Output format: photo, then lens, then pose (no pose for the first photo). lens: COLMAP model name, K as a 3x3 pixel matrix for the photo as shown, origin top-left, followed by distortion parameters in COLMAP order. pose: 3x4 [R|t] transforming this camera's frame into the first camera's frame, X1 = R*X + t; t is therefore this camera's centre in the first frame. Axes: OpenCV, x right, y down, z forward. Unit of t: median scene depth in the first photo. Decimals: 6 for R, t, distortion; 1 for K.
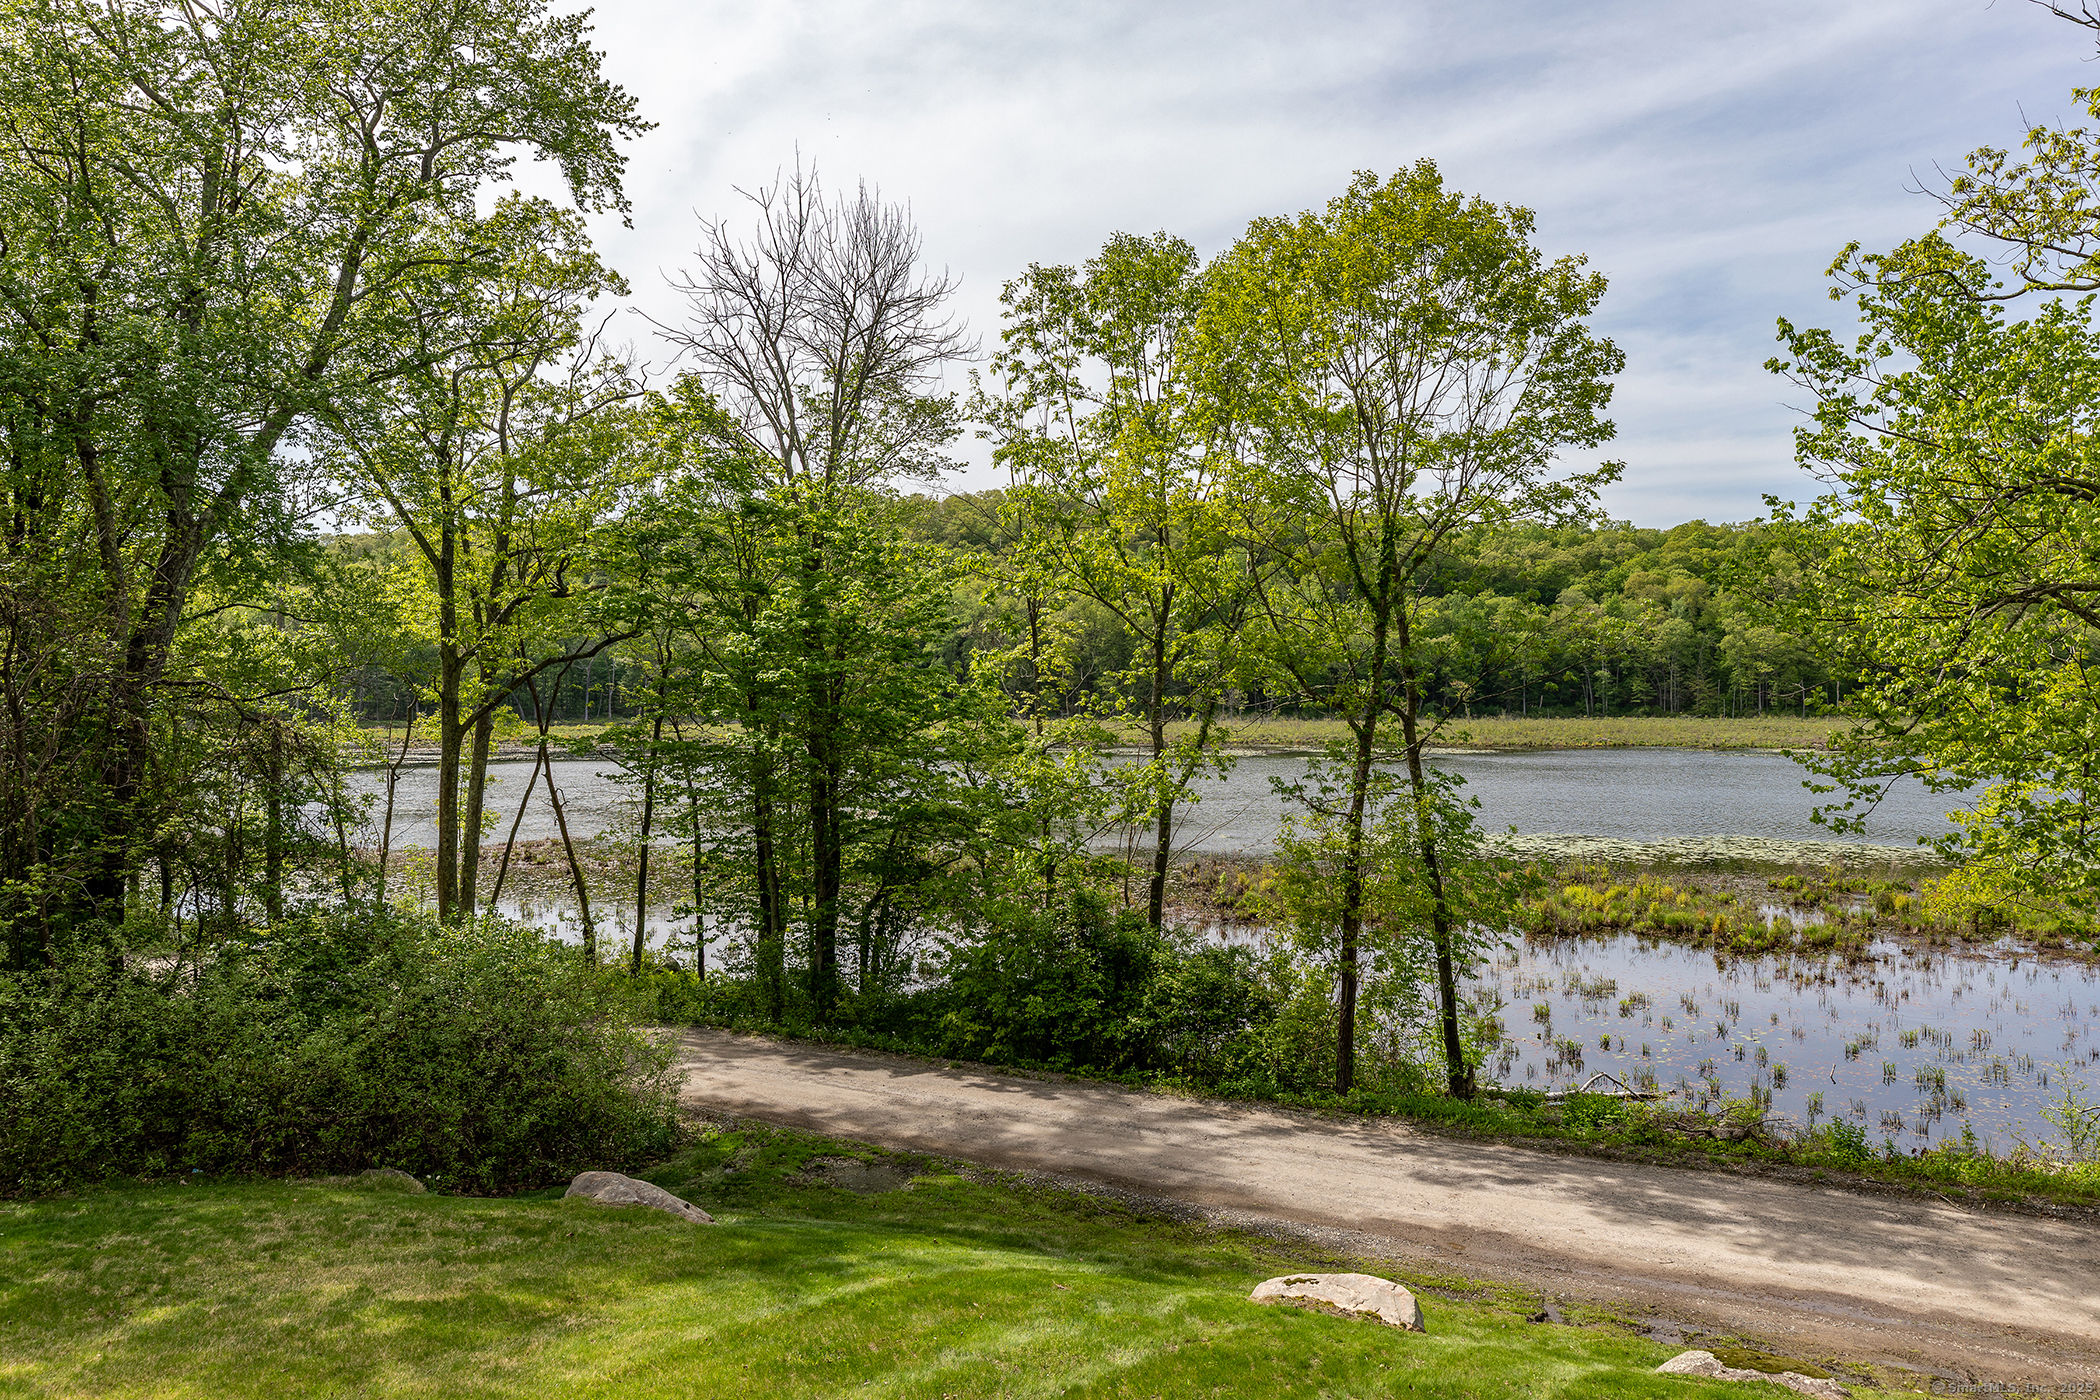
lens RADIAL K [[1416.5, 0, 1082.8], [0, 1416.5, 665.9], [0, 0, 1]] dist [-0.001595, 0.003300]
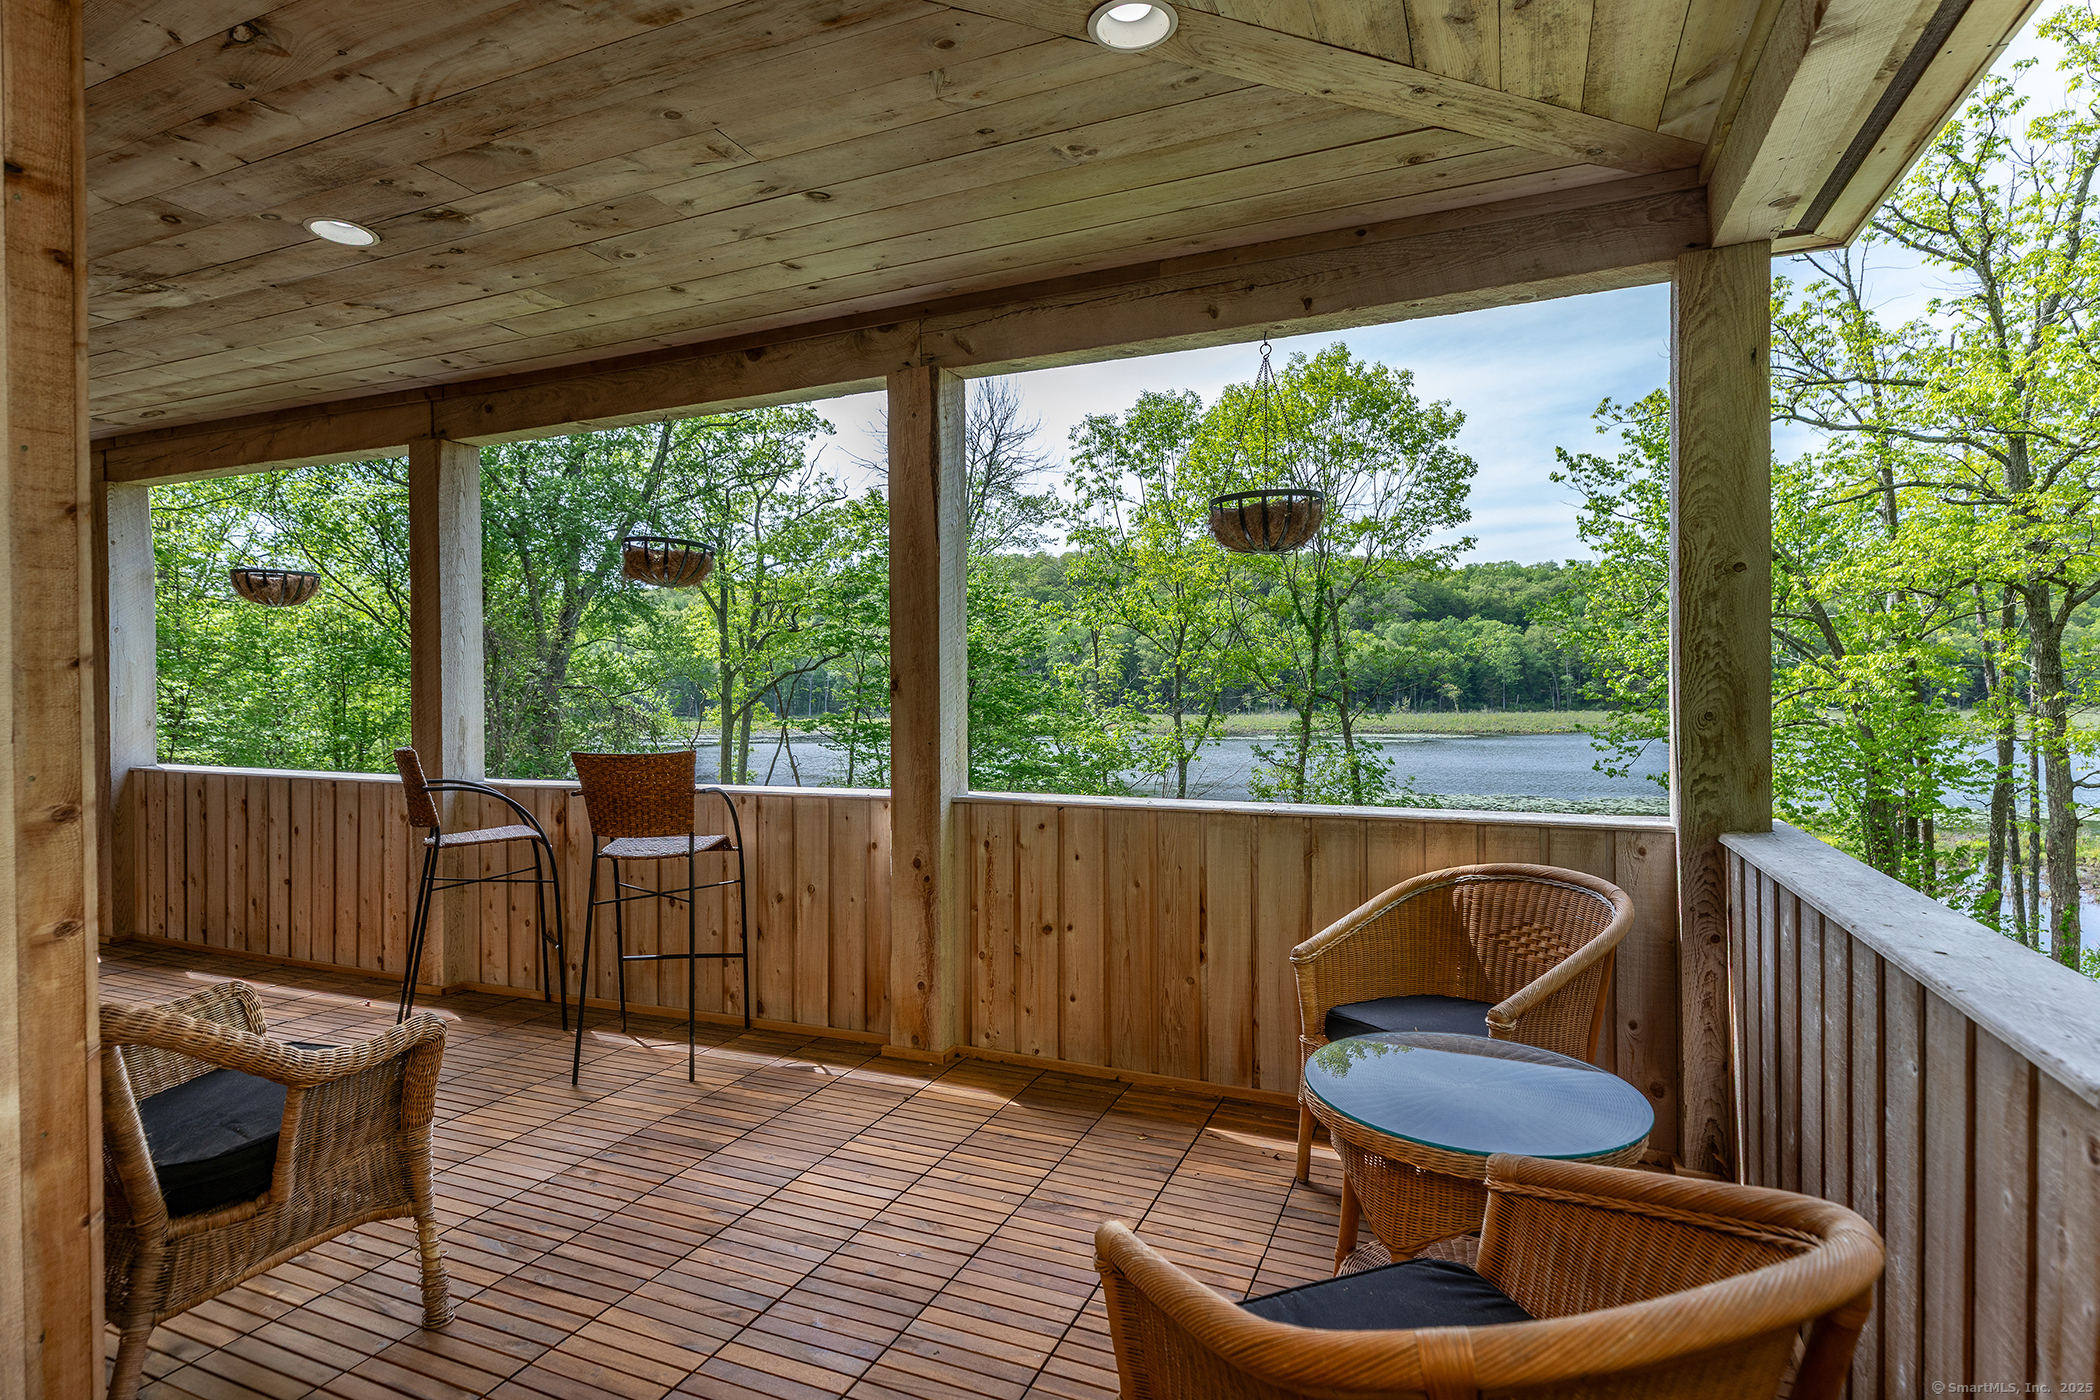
lens RADIAL K [[1045.7, 0, 1068.9], [0, 1045.7, 689.9], [0, 0, 1]] dist [0.020924, -0.001164]
pose [[0.995632, -0.005831, -0.093184, 0.041218], [0.007115, 0.999884, 0.013447, 0.001760], [0.093095, -0.014052, 0.995558, -0.127196]]
